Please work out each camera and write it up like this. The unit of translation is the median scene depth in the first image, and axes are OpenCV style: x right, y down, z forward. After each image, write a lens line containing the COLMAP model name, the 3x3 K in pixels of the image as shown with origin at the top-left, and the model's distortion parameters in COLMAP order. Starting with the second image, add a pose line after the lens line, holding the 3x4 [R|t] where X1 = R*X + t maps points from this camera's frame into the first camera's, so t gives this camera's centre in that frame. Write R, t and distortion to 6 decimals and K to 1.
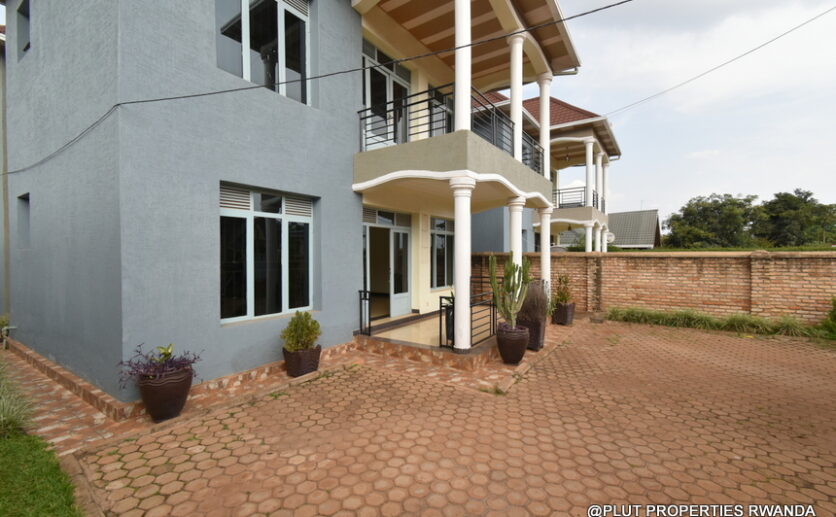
lens RADIAL K [[357.3, 0, 418.0], [0, 357.3, 258.5], [0, 0, 1]] dist [0.000239, -0.000104]
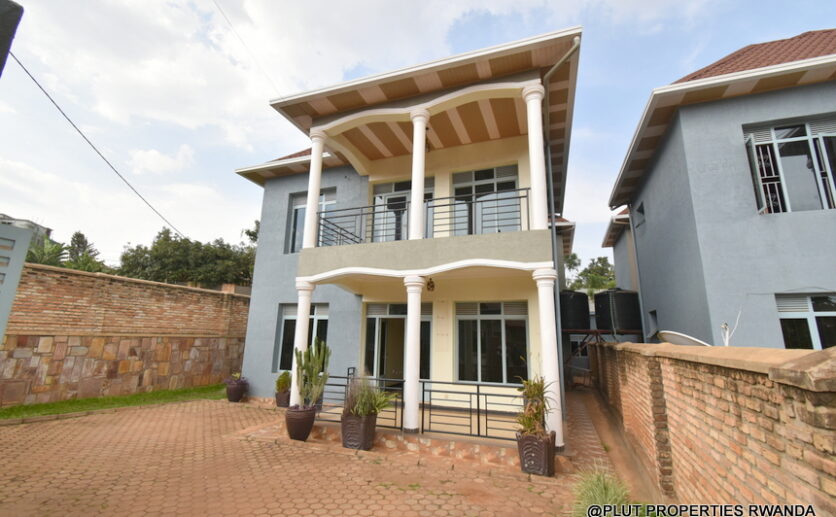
lens RADIAL K [[375.8, 0, 418.0], [0, 375.8, 258.5], [0, 0, 1]] dist [-0.000679, -0.011281]
pose [[0.255053, -0.214936, -0.942736, 1.494512], [-0.062965, 0.969220, -0.238009, 0.009654], [0.964875, 0.120064, 0.233669, 1.028396]]
